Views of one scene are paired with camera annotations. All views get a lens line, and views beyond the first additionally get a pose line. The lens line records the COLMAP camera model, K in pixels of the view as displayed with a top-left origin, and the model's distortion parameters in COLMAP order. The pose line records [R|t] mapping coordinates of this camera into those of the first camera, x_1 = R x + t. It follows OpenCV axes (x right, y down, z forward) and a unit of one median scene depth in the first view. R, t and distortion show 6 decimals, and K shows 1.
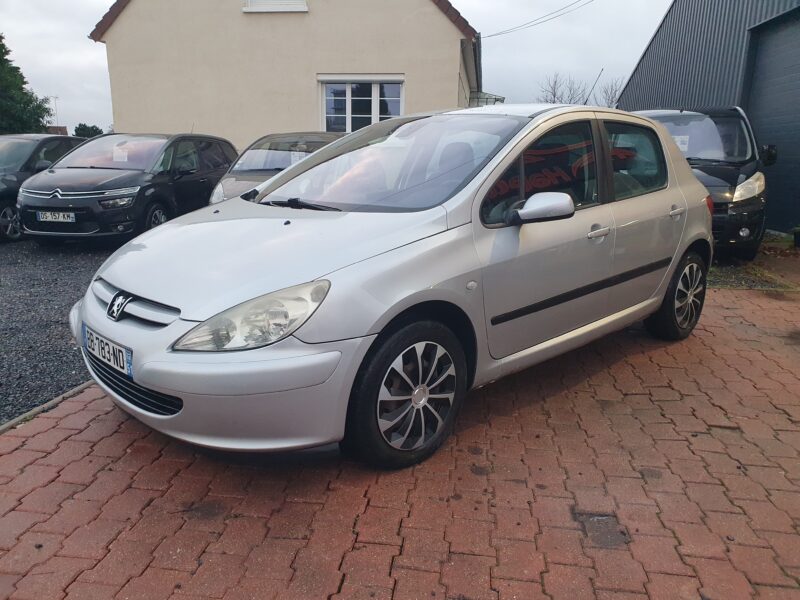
lens RADIAL K [[611.9, 0, 399.9], [0, 611.9, 329.4], [0, 0, 1]] dist [0.005522, 0.002835]
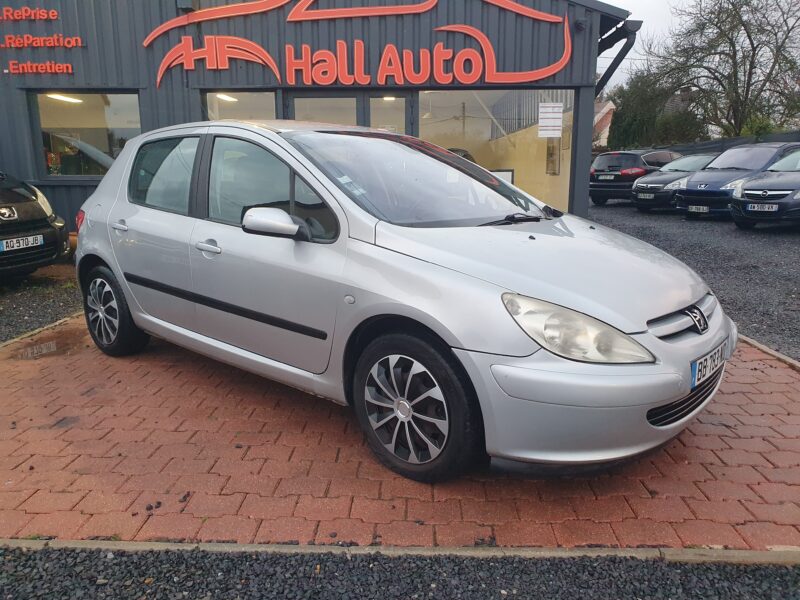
lens RADIAL K [[615.2, 0, 400.0], [0, 615.2, 300.0], [0, 0, 1]] dist [0.013225, 0.008594]
pose [[-0.093704, -0.208527, 0.973517, -1.442783], [0.266110, 0.936998, 0.226318, -0.441873], [-0.959377, 0.280270, -0.032310, 1.522394]]
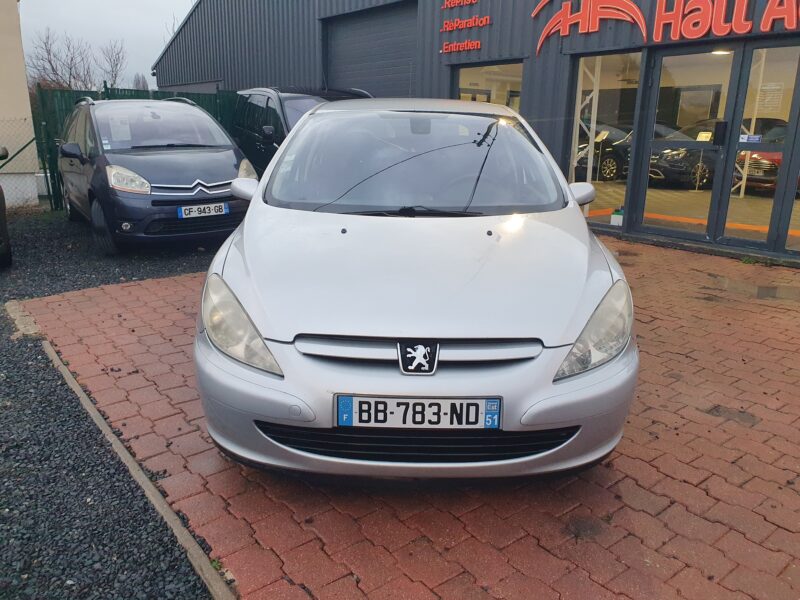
lens RADIAL K [[615.2, 0, 400.0], [0, 615.2, 300.0], [0, 0, 1]] dist [0.013225, 0.008594]
pose [[0.687543, -0.192527, 0.700156, -1.066182], [0.180913, 0.979223, 0.091610, -0.199604], [-0.703247, 0.063682, 0.708088, 0.431209]]
